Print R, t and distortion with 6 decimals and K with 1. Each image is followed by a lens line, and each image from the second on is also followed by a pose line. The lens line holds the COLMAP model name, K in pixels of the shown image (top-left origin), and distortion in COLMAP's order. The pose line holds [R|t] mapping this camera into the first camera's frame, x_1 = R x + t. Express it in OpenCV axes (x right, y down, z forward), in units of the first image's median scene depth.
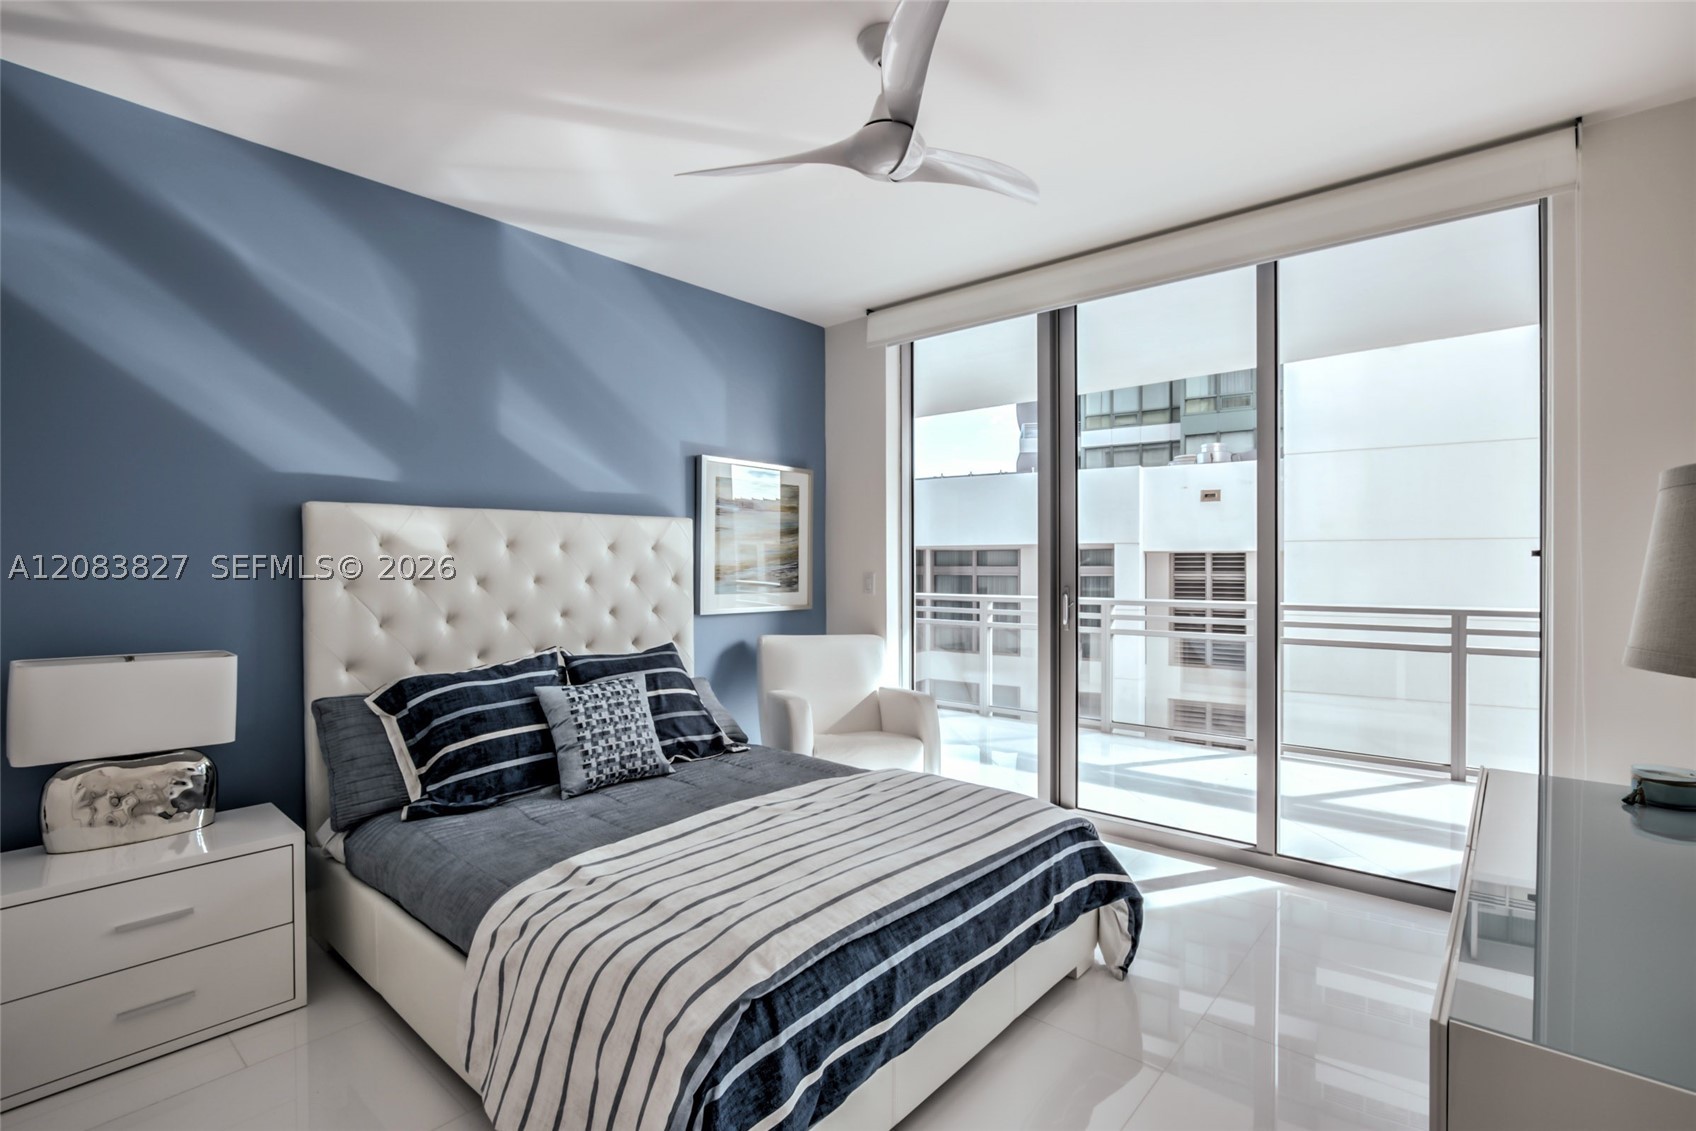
lens RADIAL K [[786.7, 0, 846.8], [0, 786.7, 582.1], [0, 0, 1]] dist [-0.010528, 0.001680]
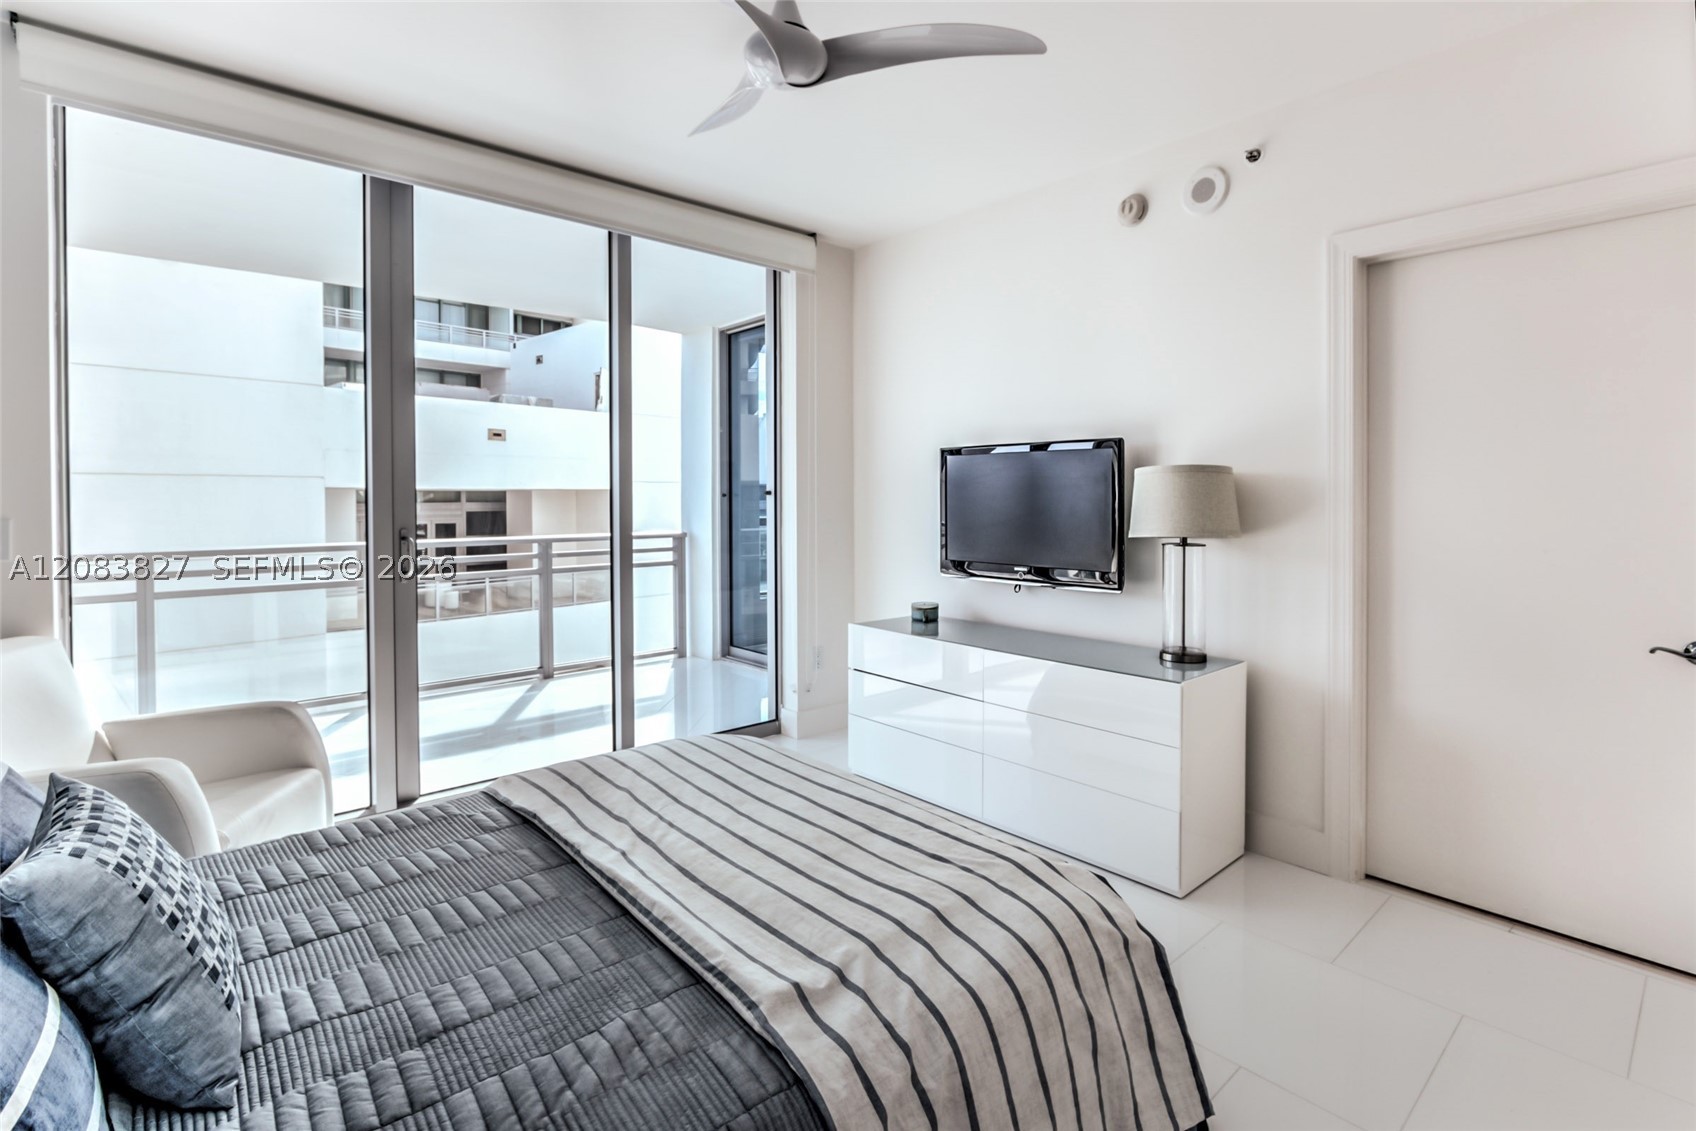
lens RADIAL K [[786.7, 0, 889.3], [0, 786.7, 502.7], [0, 0, 1]] dist [-0.010528, 0.001680]
pose [[0.127963, -0.003771, 0.991772, -0.551600], [0.026874, 0.999639, 0.000334, -0.007786], [-0.991415, 0.026610, 0.128018, 0.489279]]
